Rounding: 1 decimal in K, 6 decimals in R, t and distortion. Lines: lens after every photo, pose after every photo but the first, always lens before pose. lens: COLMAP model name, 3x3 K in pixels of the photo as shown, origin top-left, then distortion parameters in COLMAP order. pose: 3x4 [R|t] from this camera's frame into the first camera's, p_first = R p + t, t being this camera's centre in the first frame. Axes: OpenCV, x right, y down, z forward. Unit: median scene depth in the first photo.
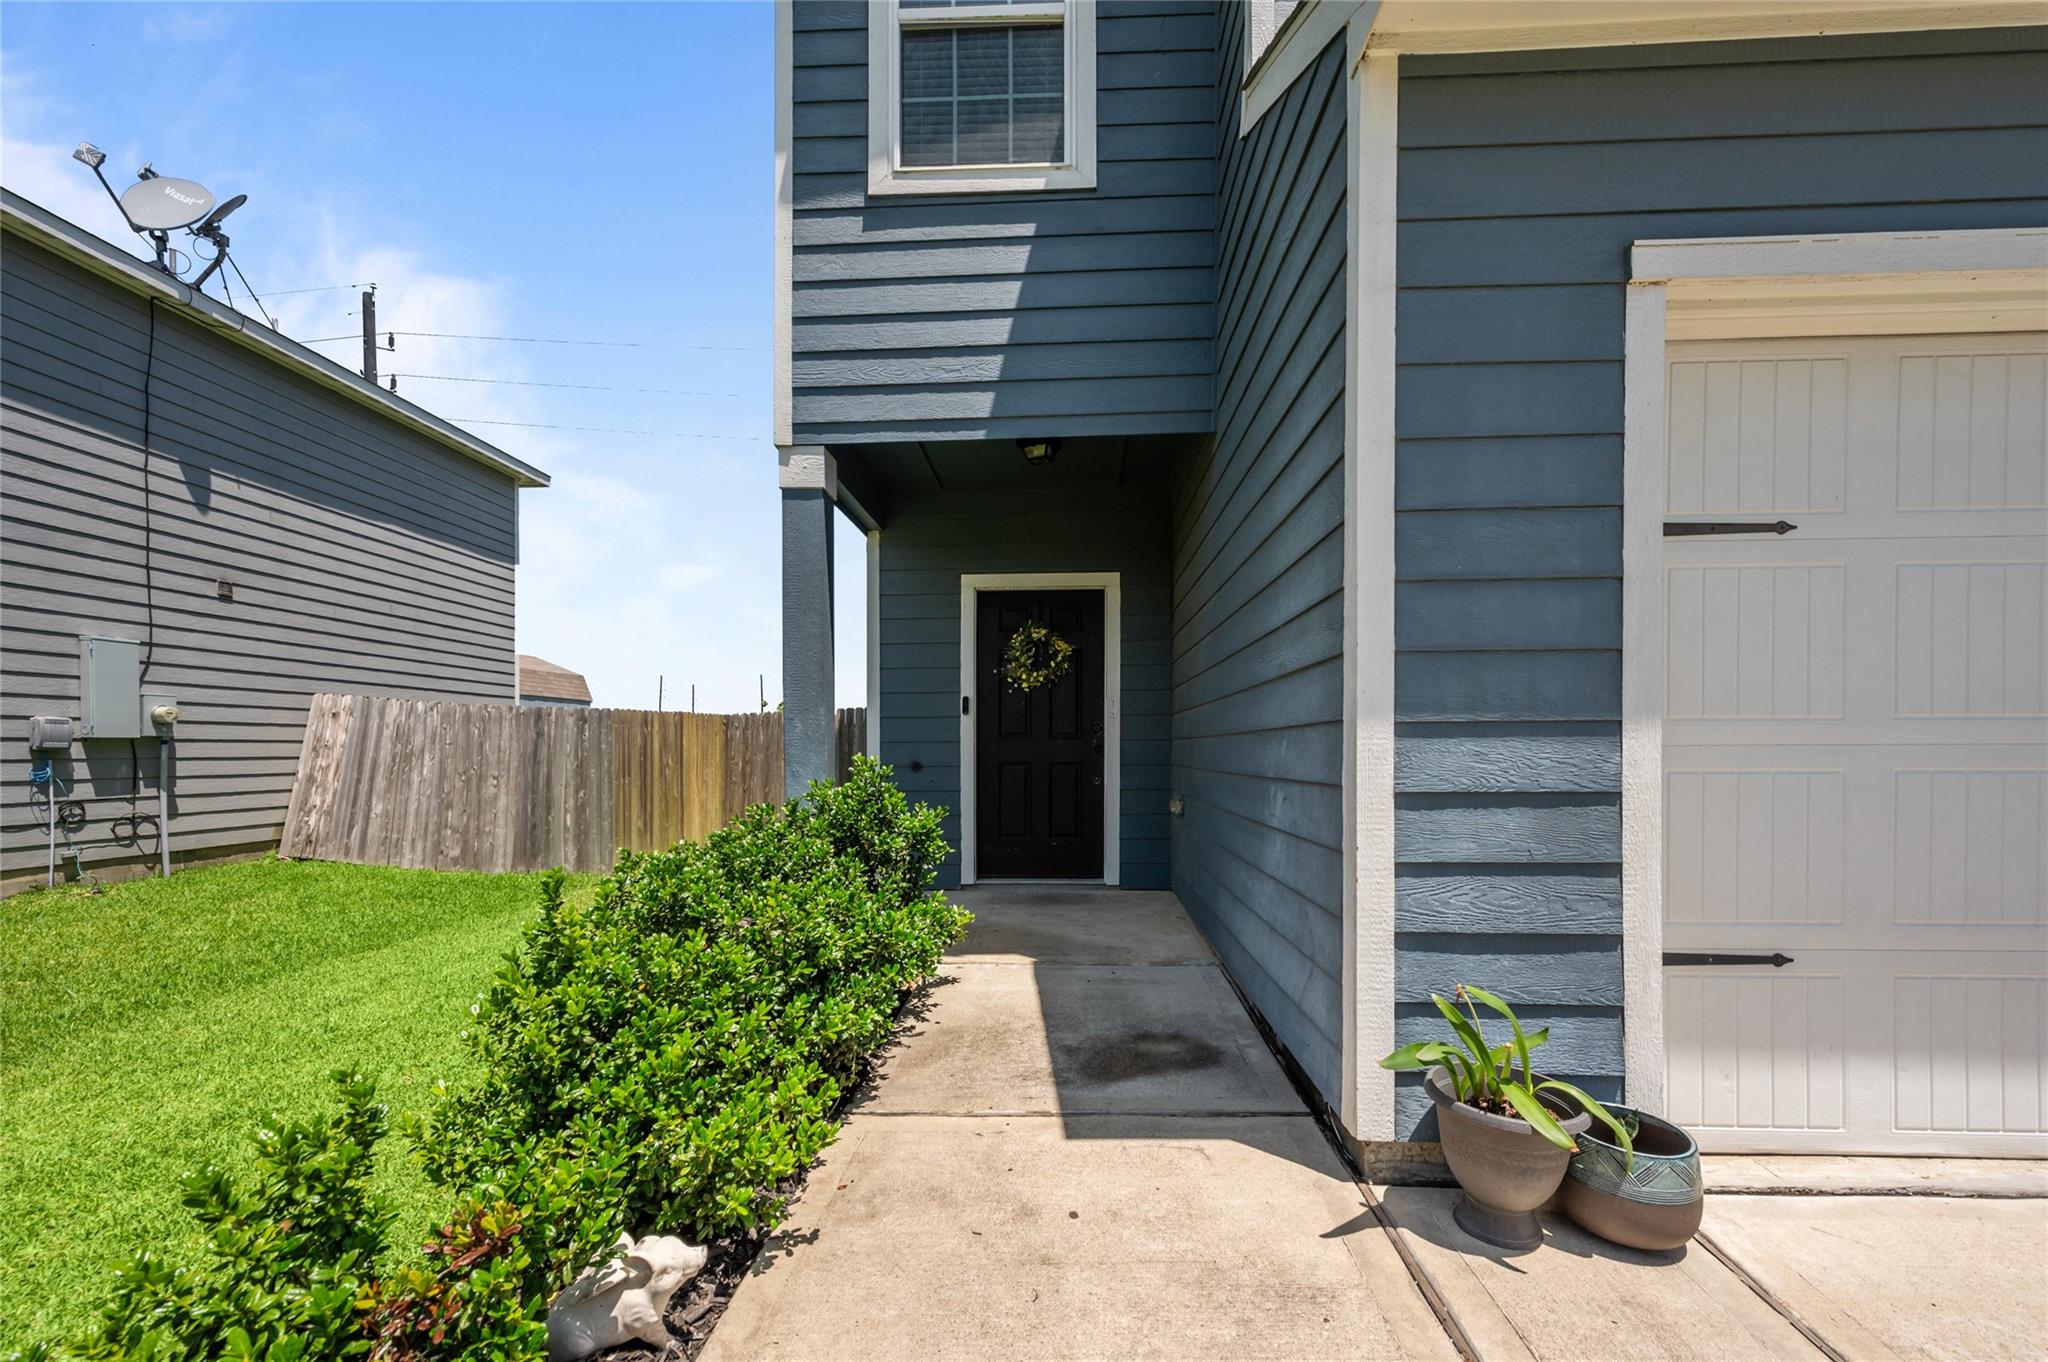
lens RADIAL K [[874.0, 0, 1018.7], [0, 874.0, 747.7], [0, 0, 1]] dist [-0.002887, -0.000002]
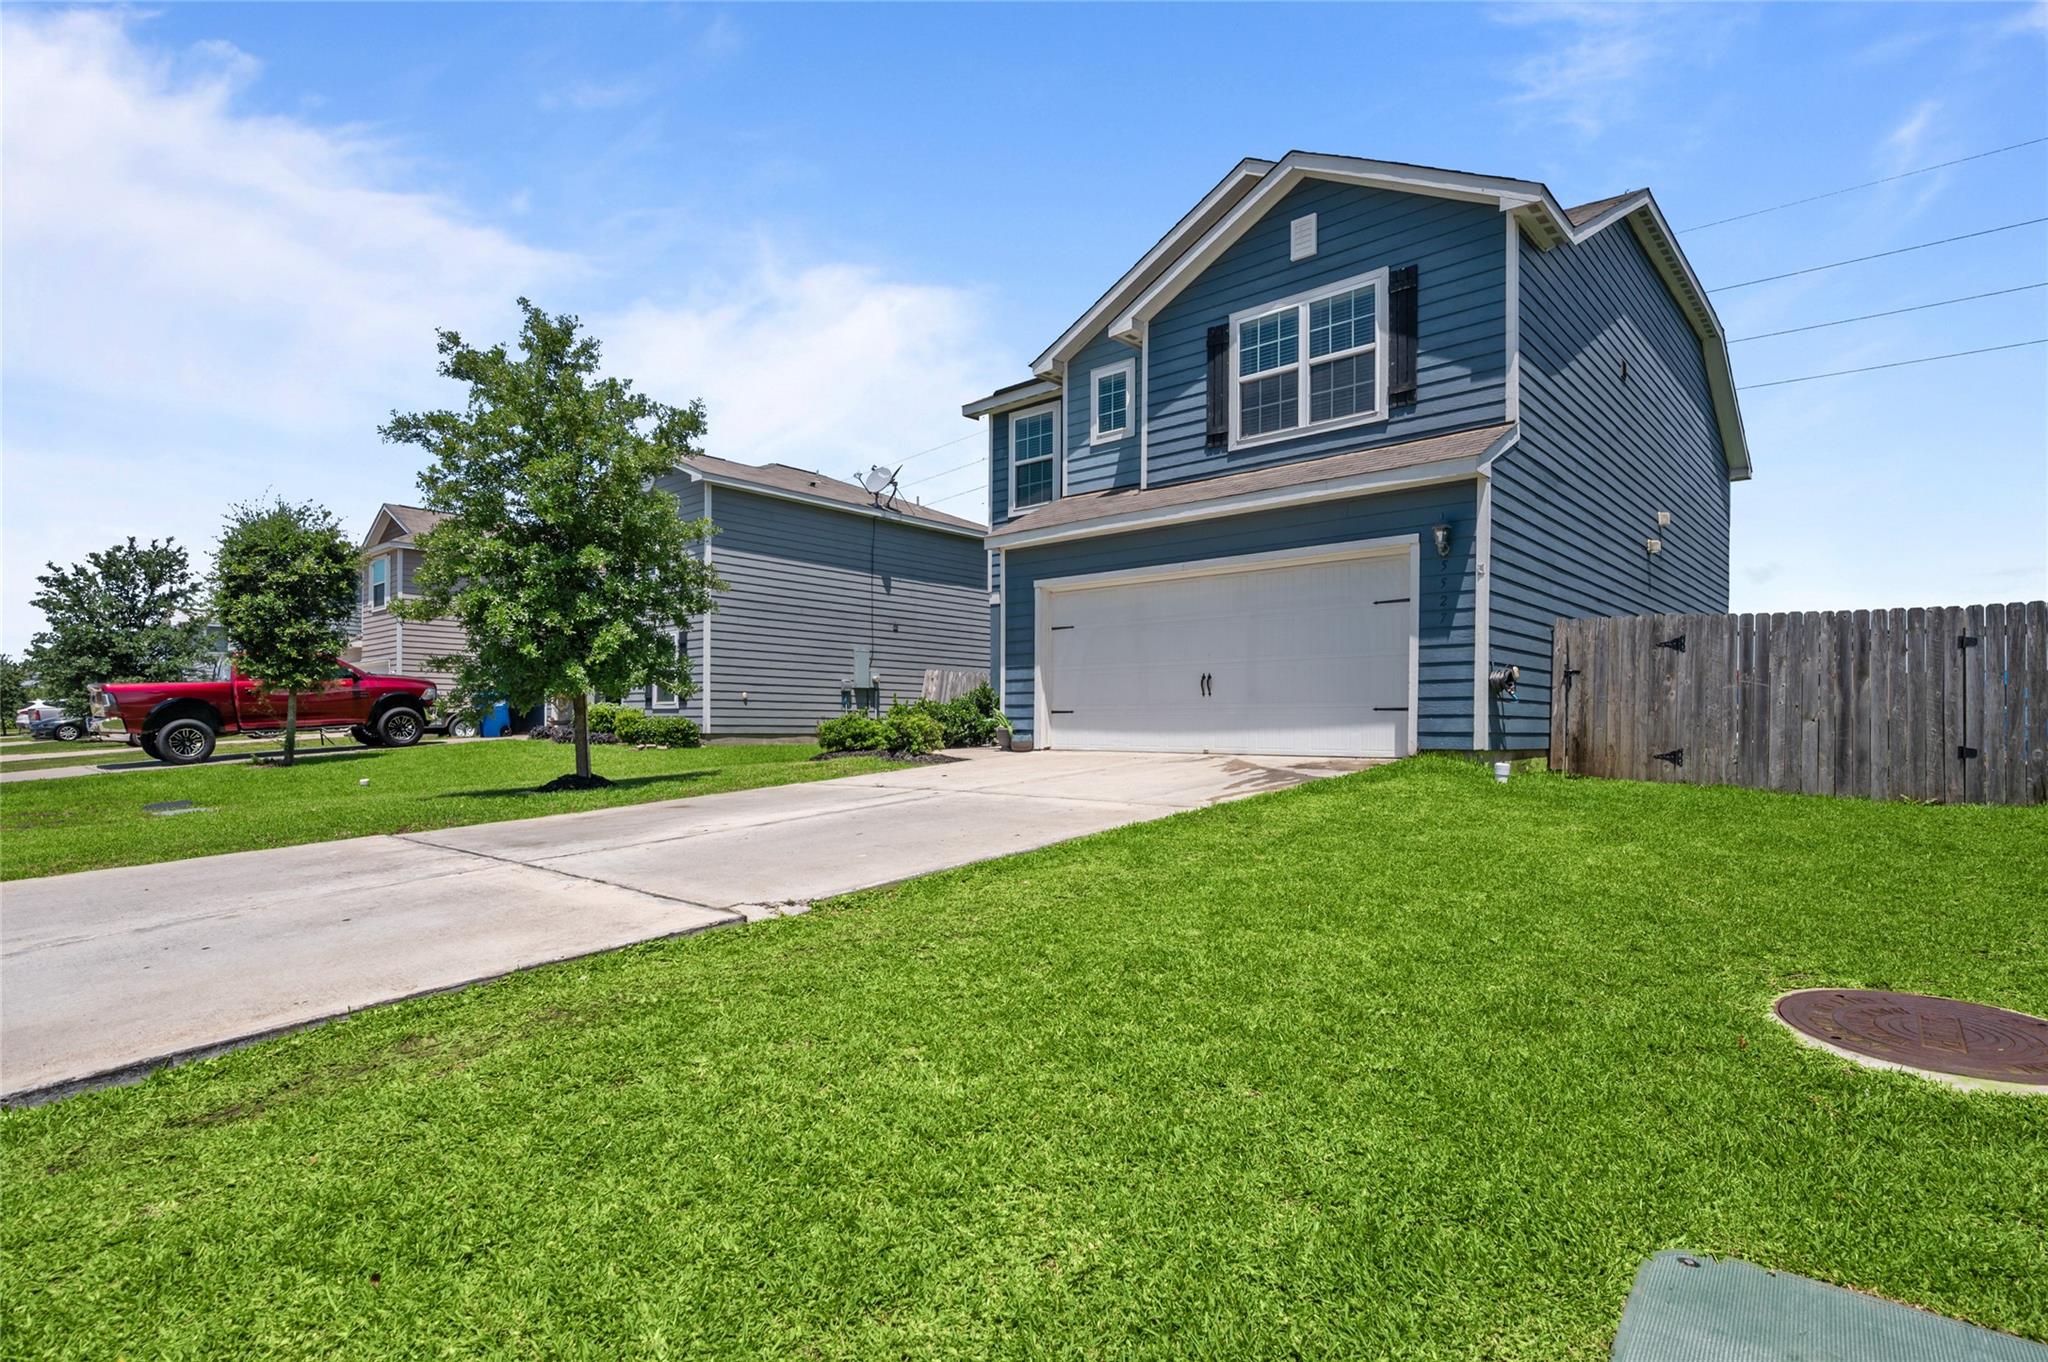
lens RADIAL K [[1036.0, 0, 1024.3], [0, 1036.0, 728.9], [0, 0, 1]] dist [0.000078, -0.000006]
pose [[0.782053, 0.010292, -0.623127, 1.275895], [-0.009300, 0.999945, 0.004843, 0.090648], [0.623143, 0.002008, 0.782106, -1.125000]]
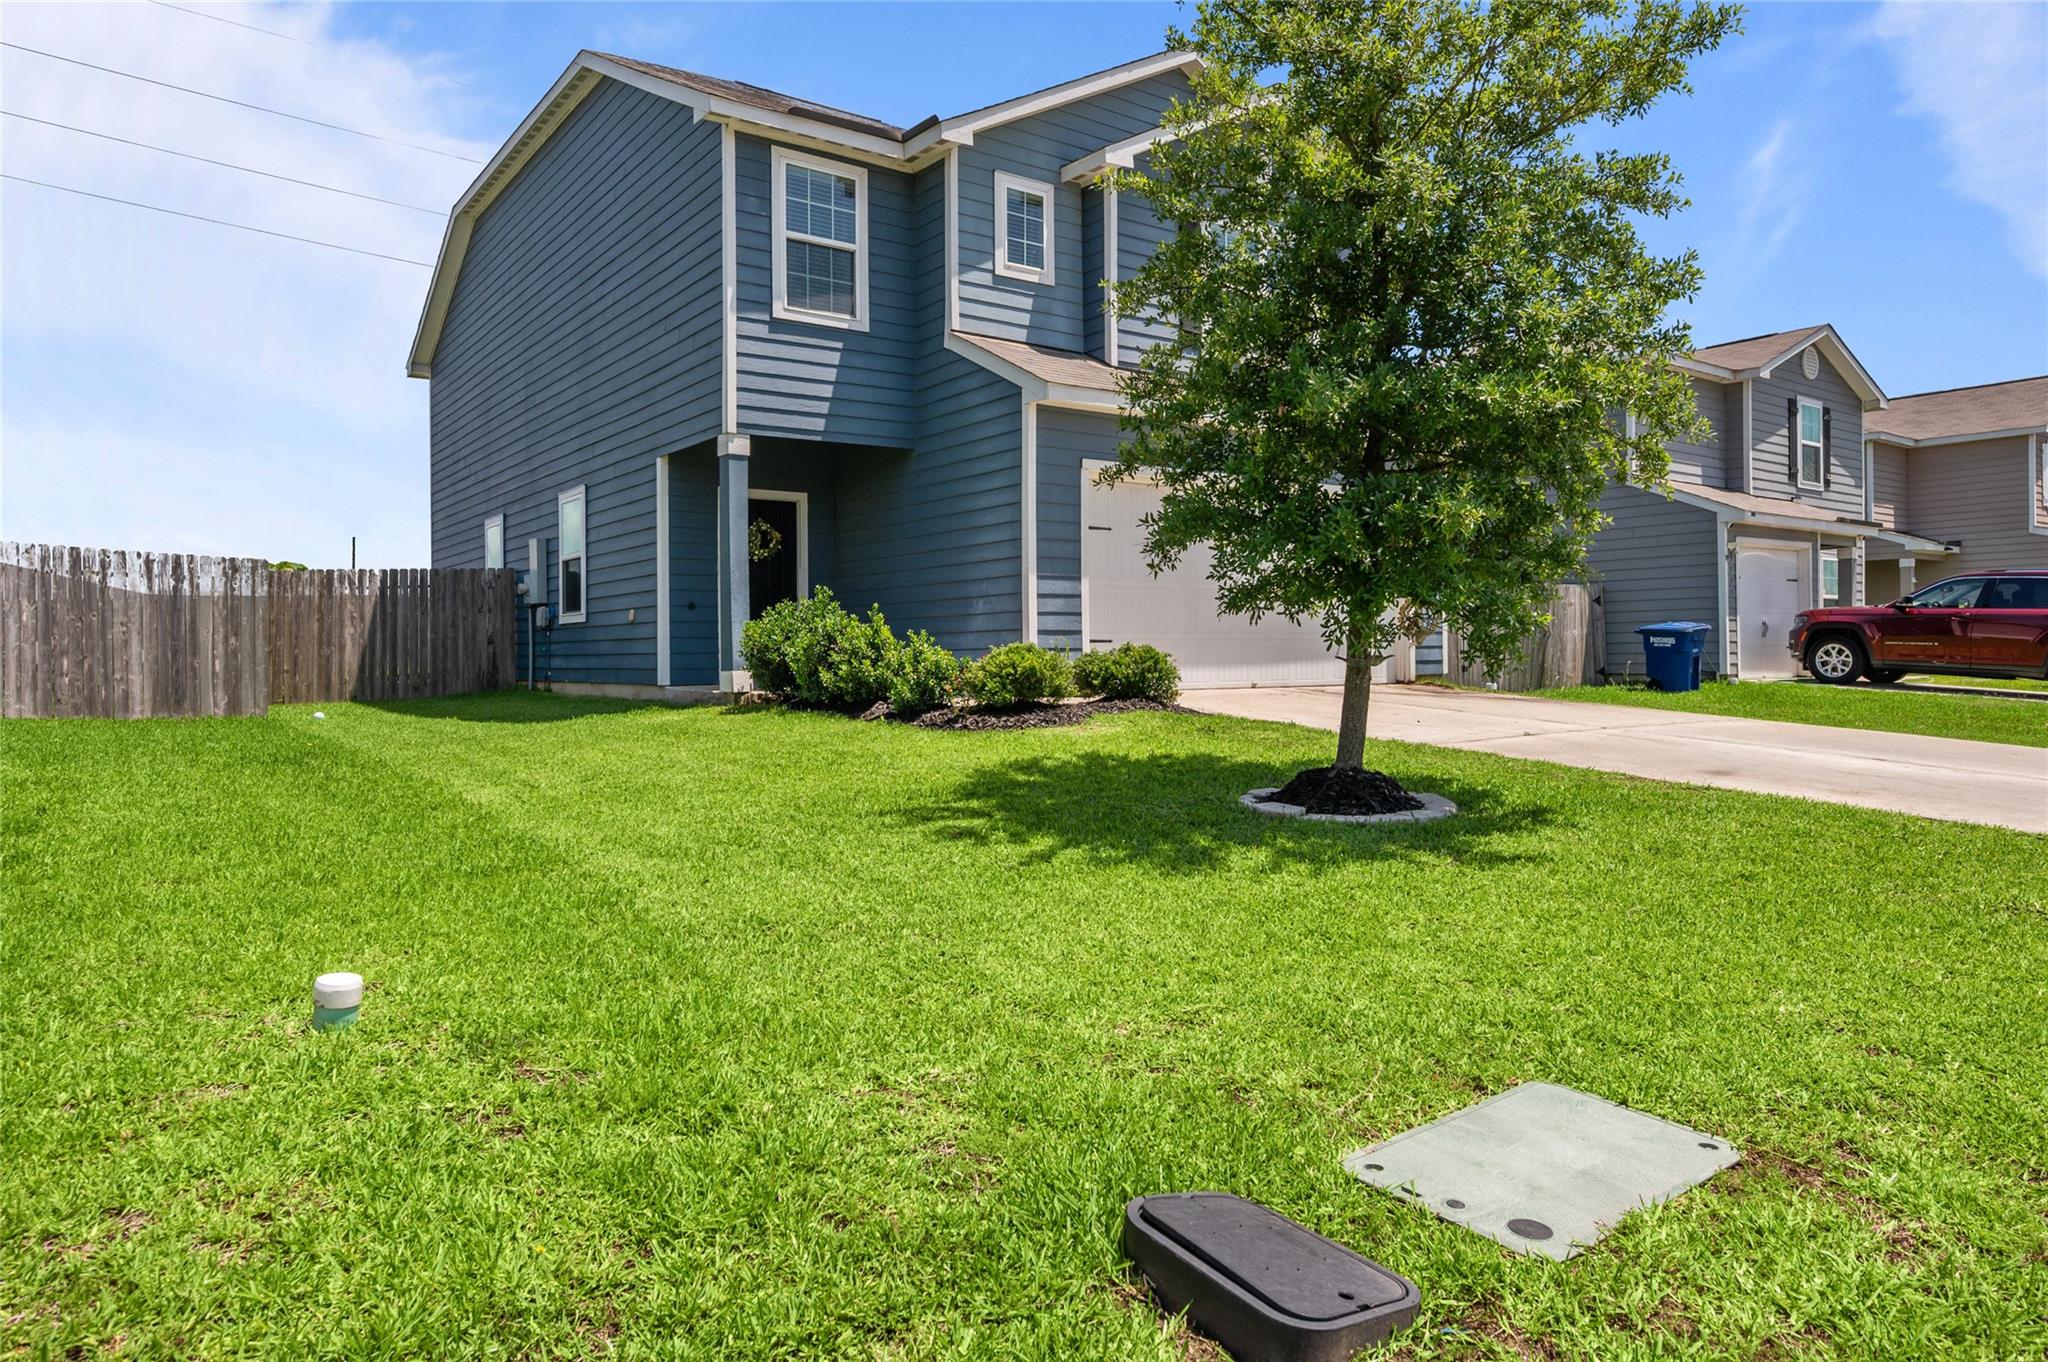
lens RADIAL K [[1282.1, 0, 1020.8], [0, 1282.1, 644.2], [0, 0, 1]] dist [-0.001848, -0.000149]
pose [[0.774361, 0.003780, 0.632733, -0.864780], [0.004068, 0.999932, -0.010952, 0.090726], [-0.632731, 0.011055, 0.774293, -0.899939]]
